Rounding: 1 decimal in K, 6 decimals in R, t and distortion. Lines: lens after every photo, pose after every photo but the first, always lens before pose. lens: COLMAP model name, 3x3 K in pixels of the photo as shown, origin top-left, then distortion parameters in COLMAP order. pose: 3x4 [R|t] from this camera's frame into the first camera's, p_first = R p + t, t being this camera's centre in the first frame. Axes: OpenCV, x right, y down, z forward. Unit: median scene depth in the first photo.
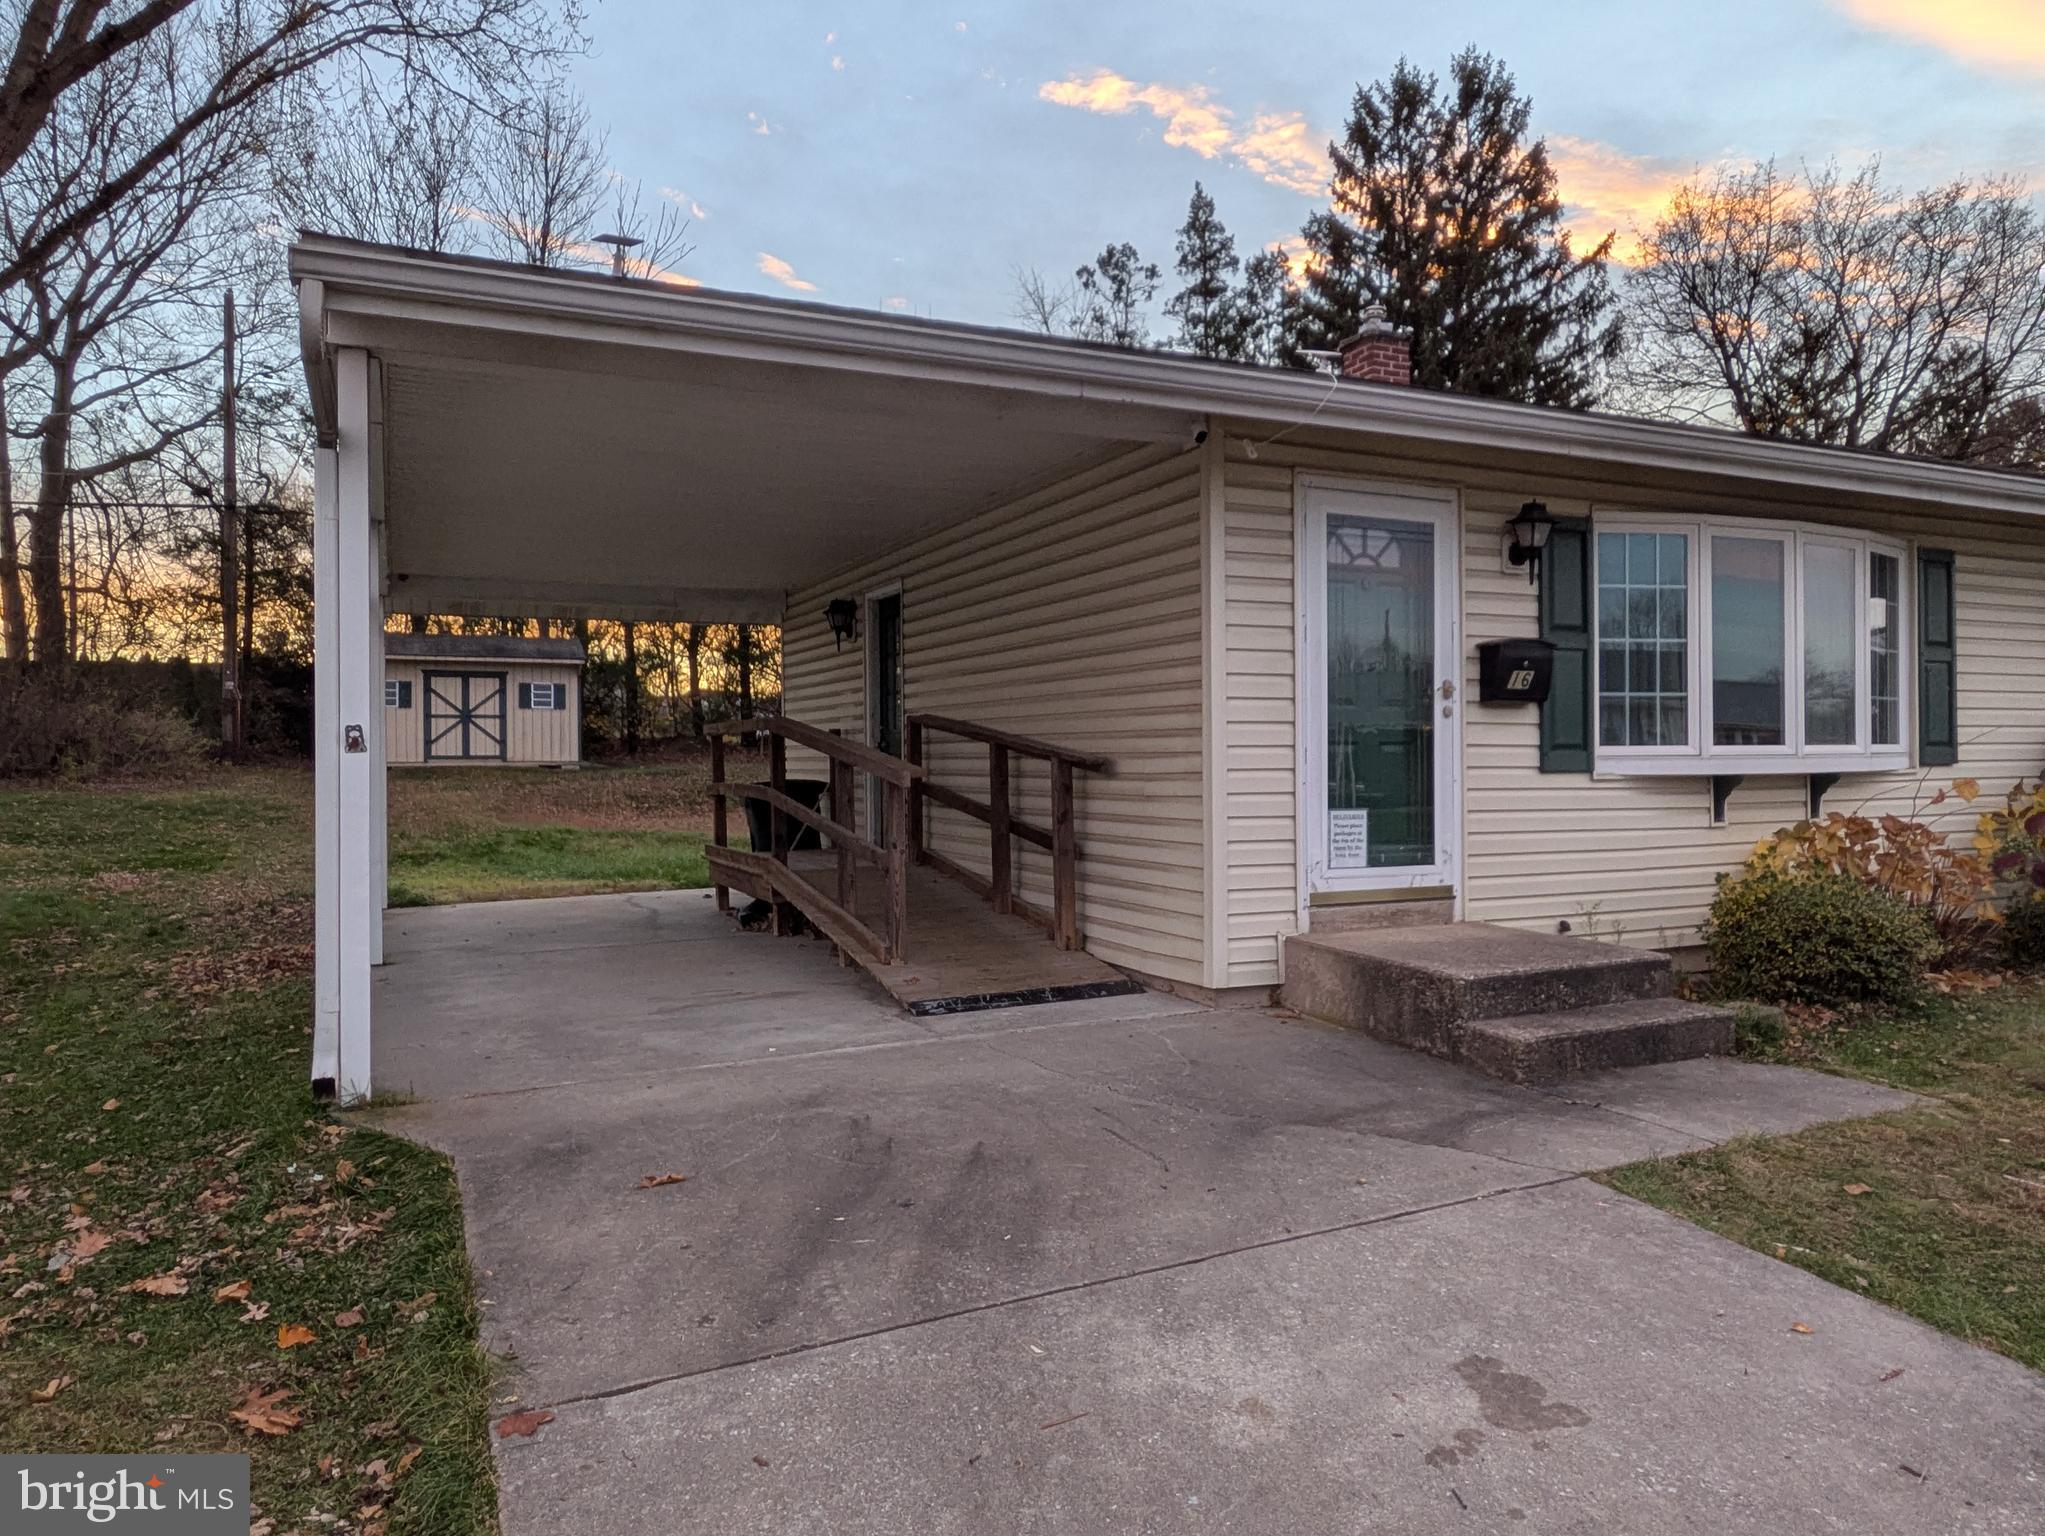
lens RADIAL K [[1349.9, 0, 1056.9], [0, 1349.9, 759.5], [0, 0, 1]] dist [0.002726, -0.002663]
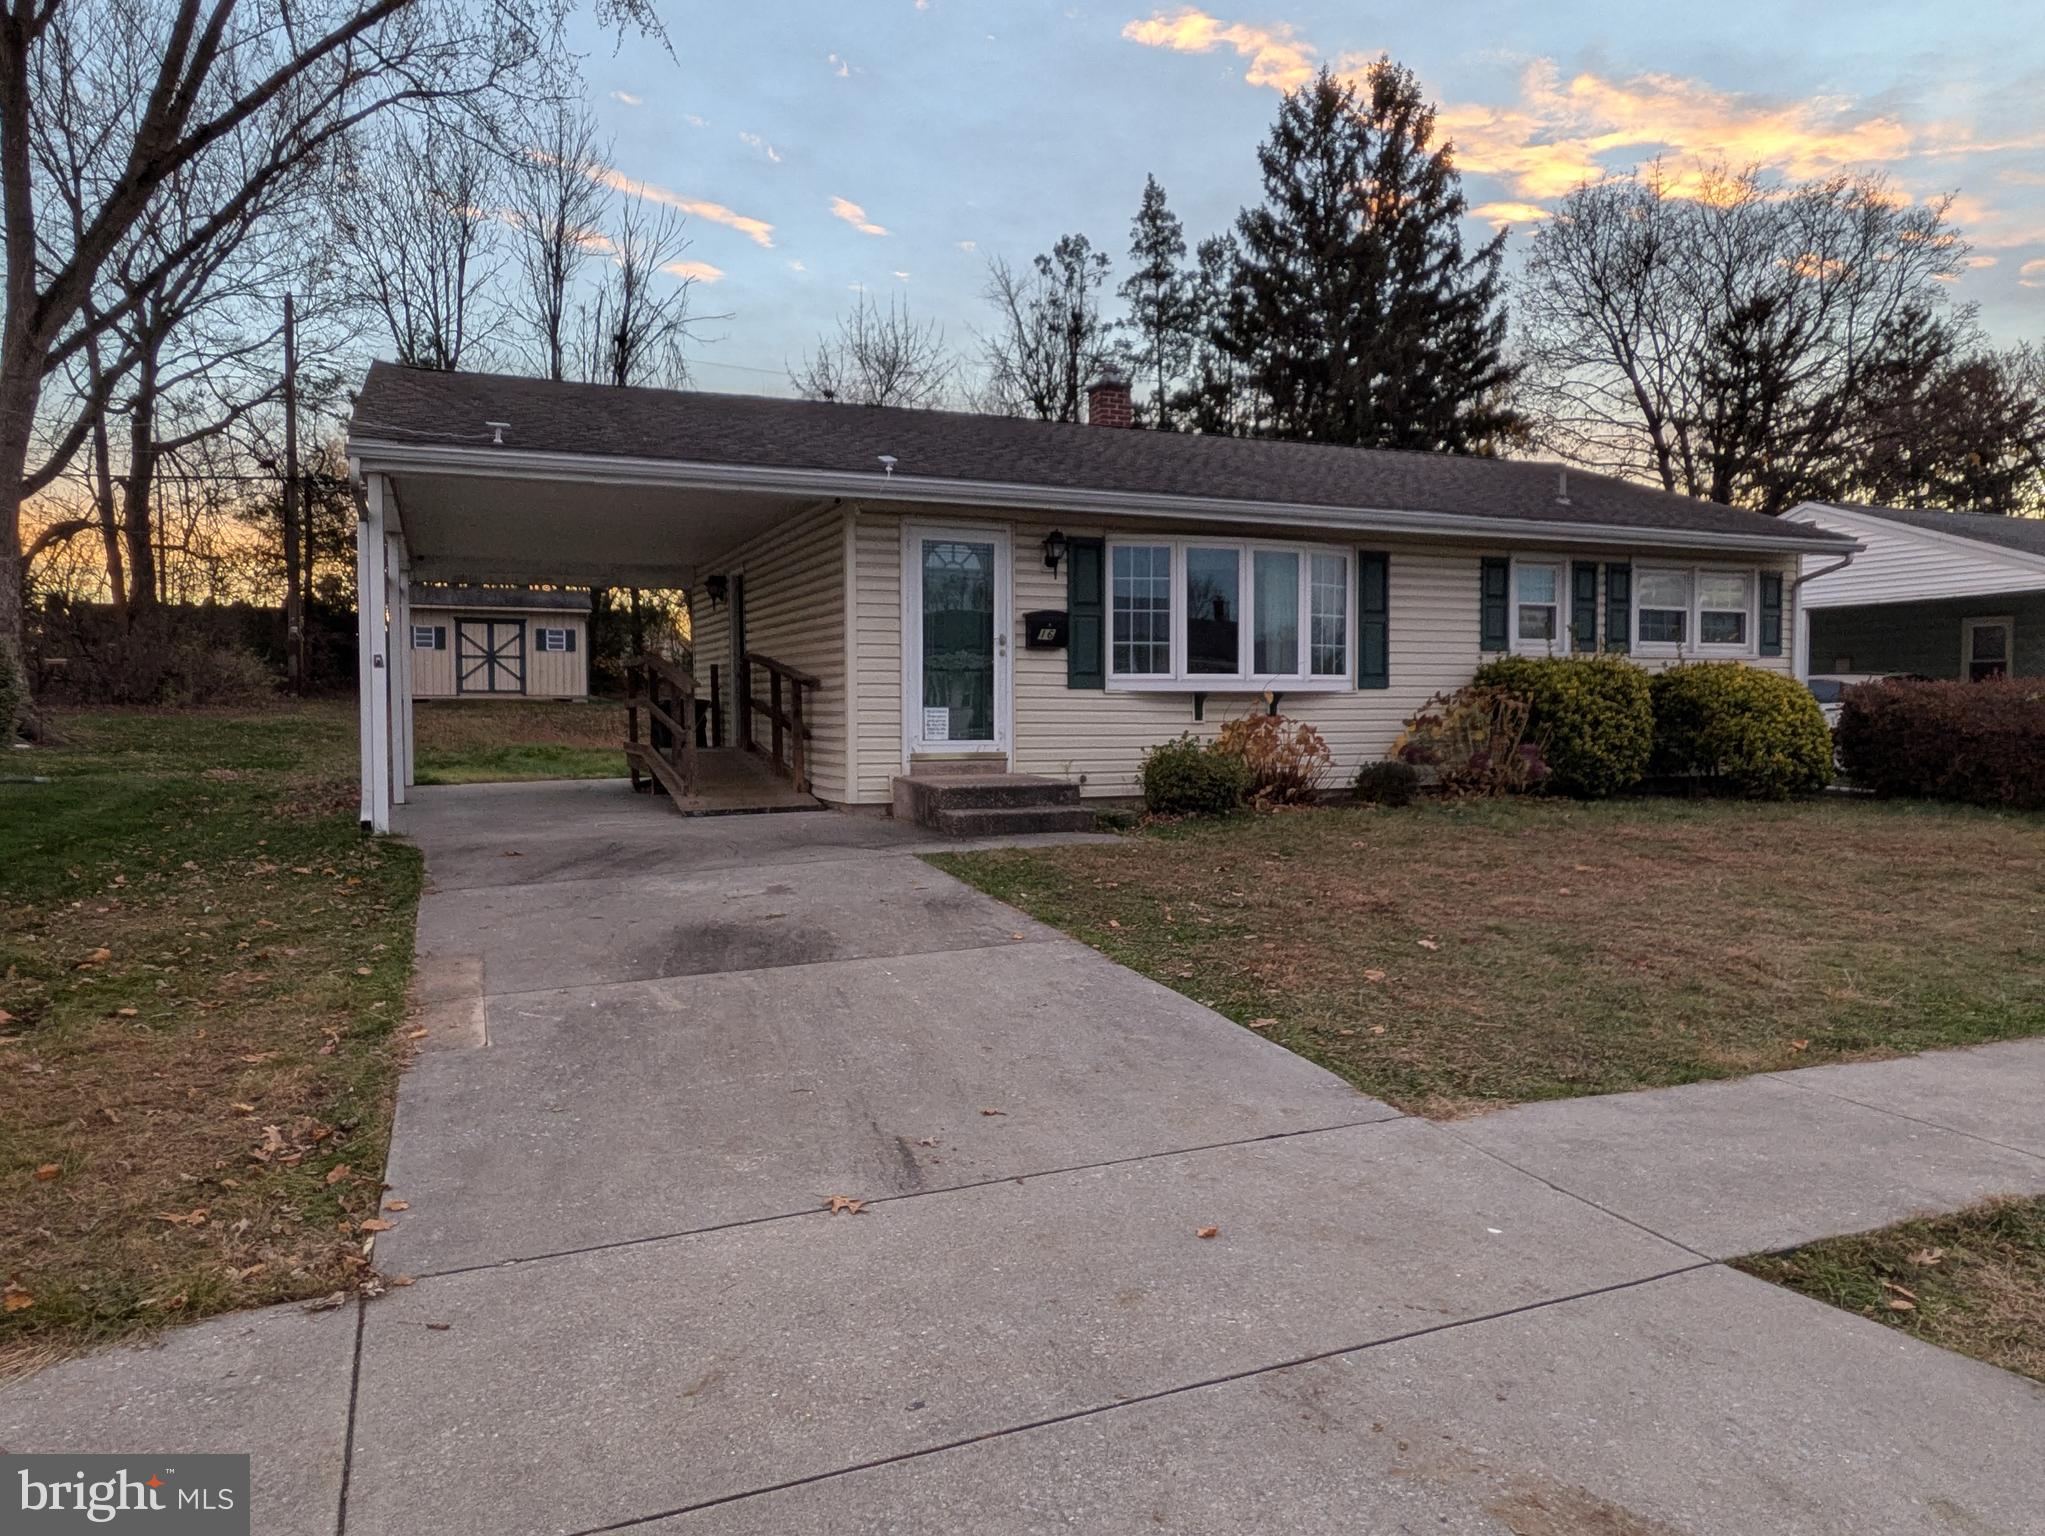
lens RADIAL K [[1333.4, 0, 1055.1], [0, 1333.4, 757.3], [0, 0, 1]] dist [0.003986, -0.004708]
pose [[0.999610, 0.007027, -0.027024, 0.086605], [-0.005957, 0.999203, 0.039476, 0.006733], [0.027280, -0.039299, 0.998855, -0.154344]]
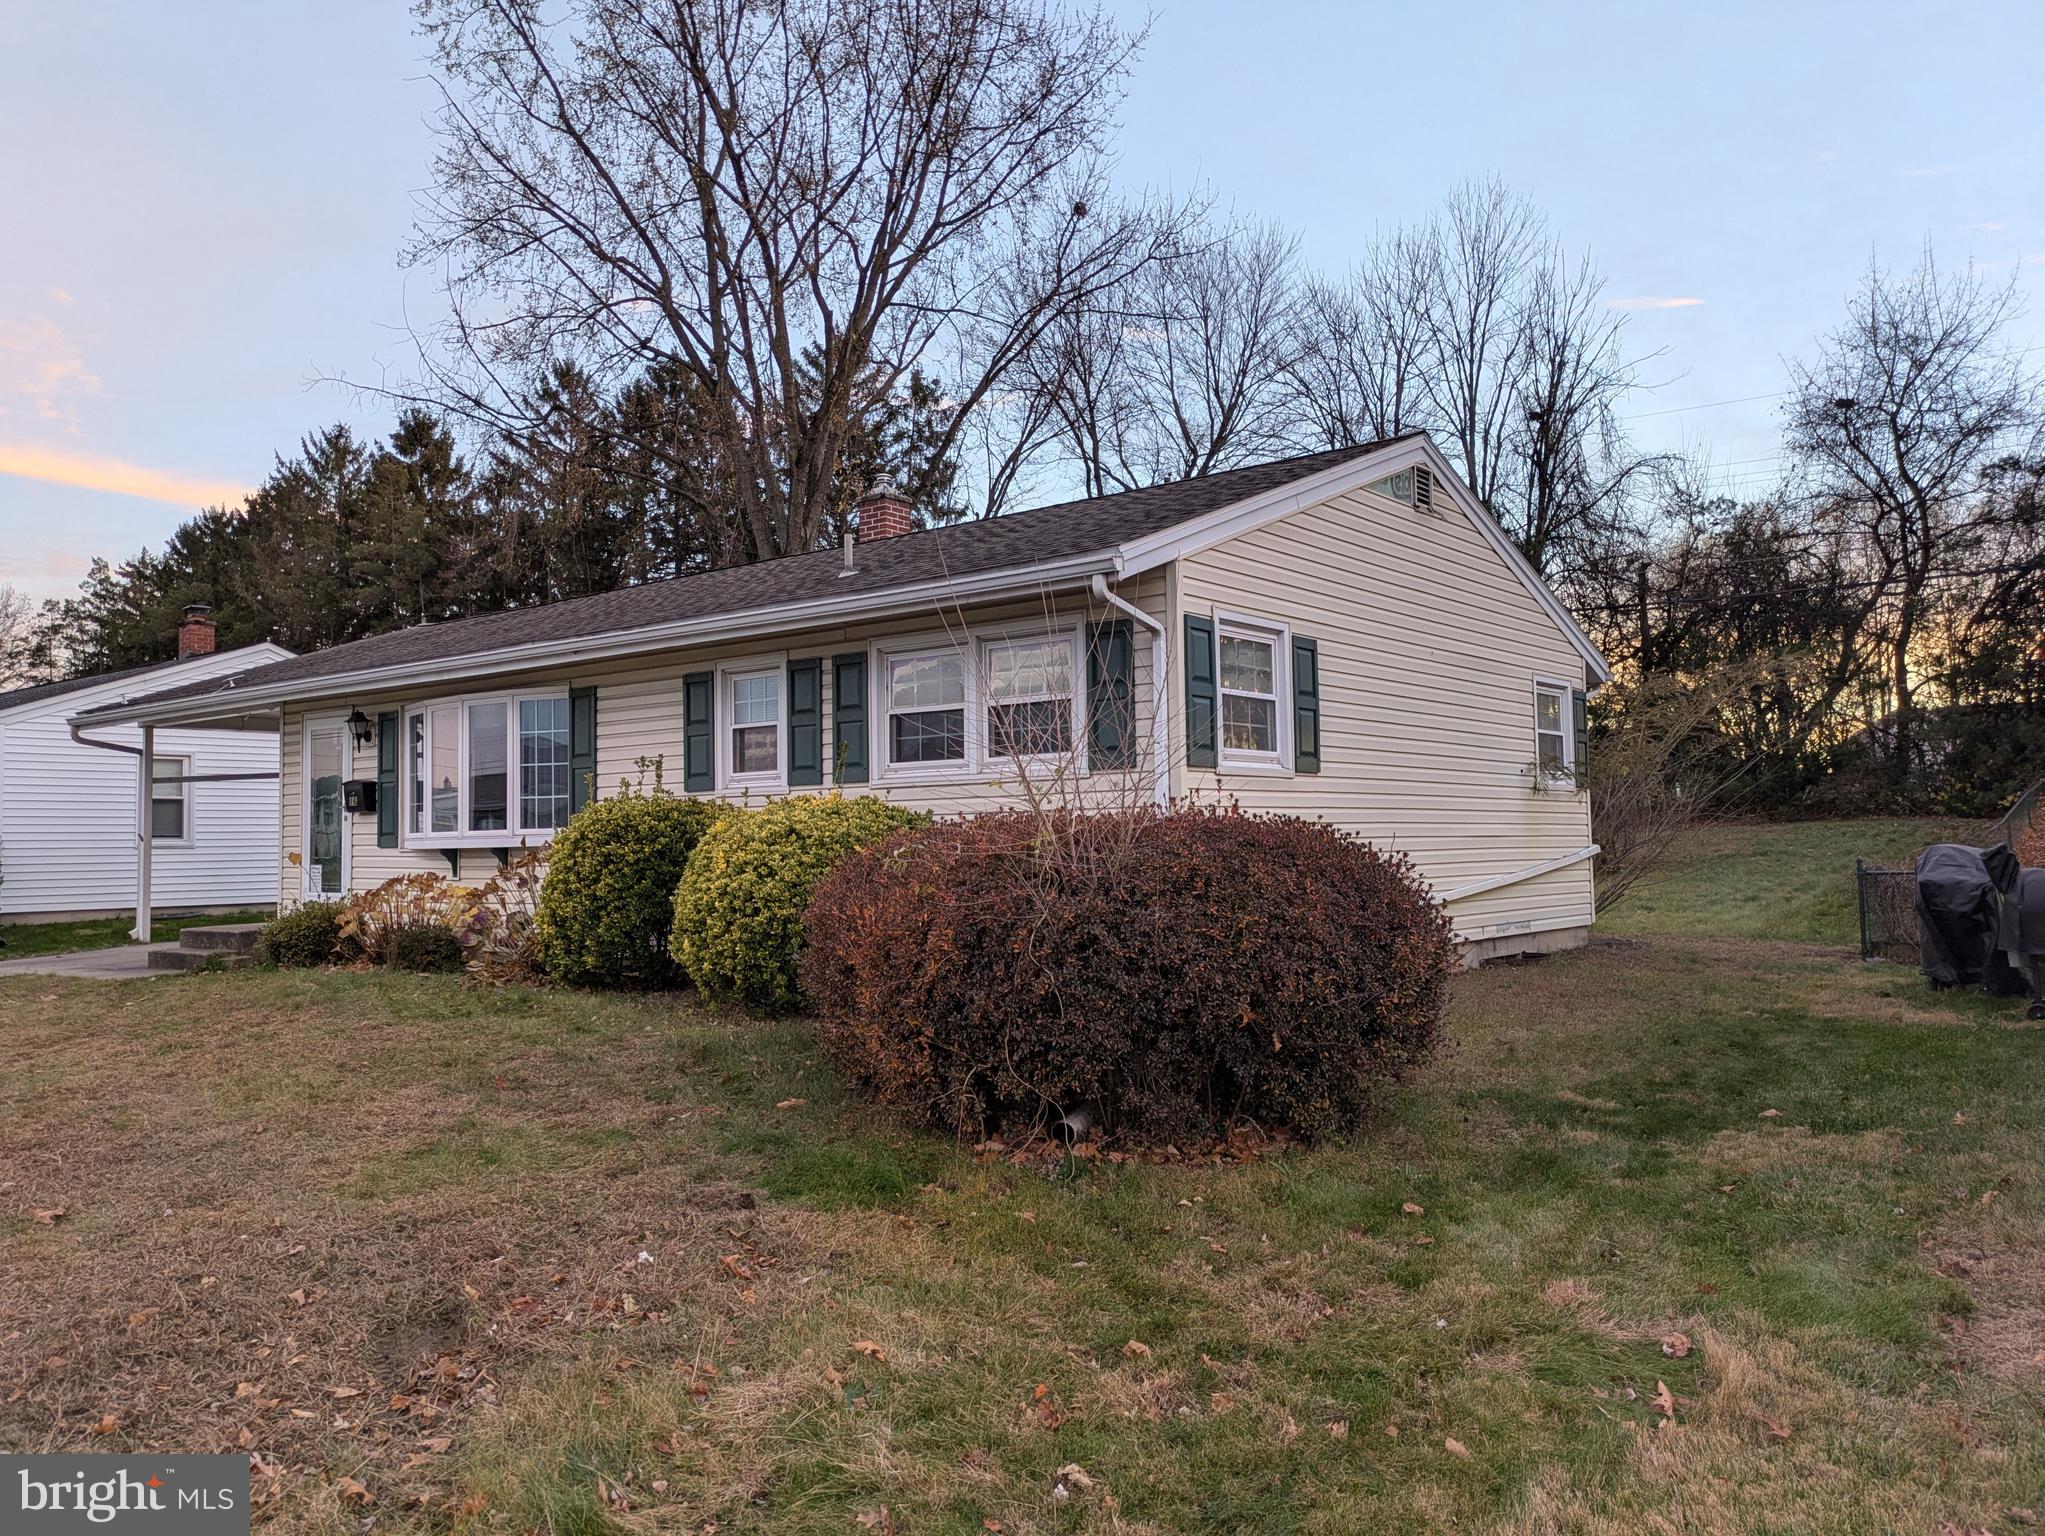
lens RADIAL K [[1549.4, 0, 1022.5], [0, 1549.4, 768.0], [0, 0, 1]] dist [0.067028, -0.113091]
pose [[0.440883, -0.041428, -0.896608, 0.615691], [0.013791, 0.999129, -0.039383, -0.000739], [0.897459, 0.004998, 0.441070, 0.187532]]
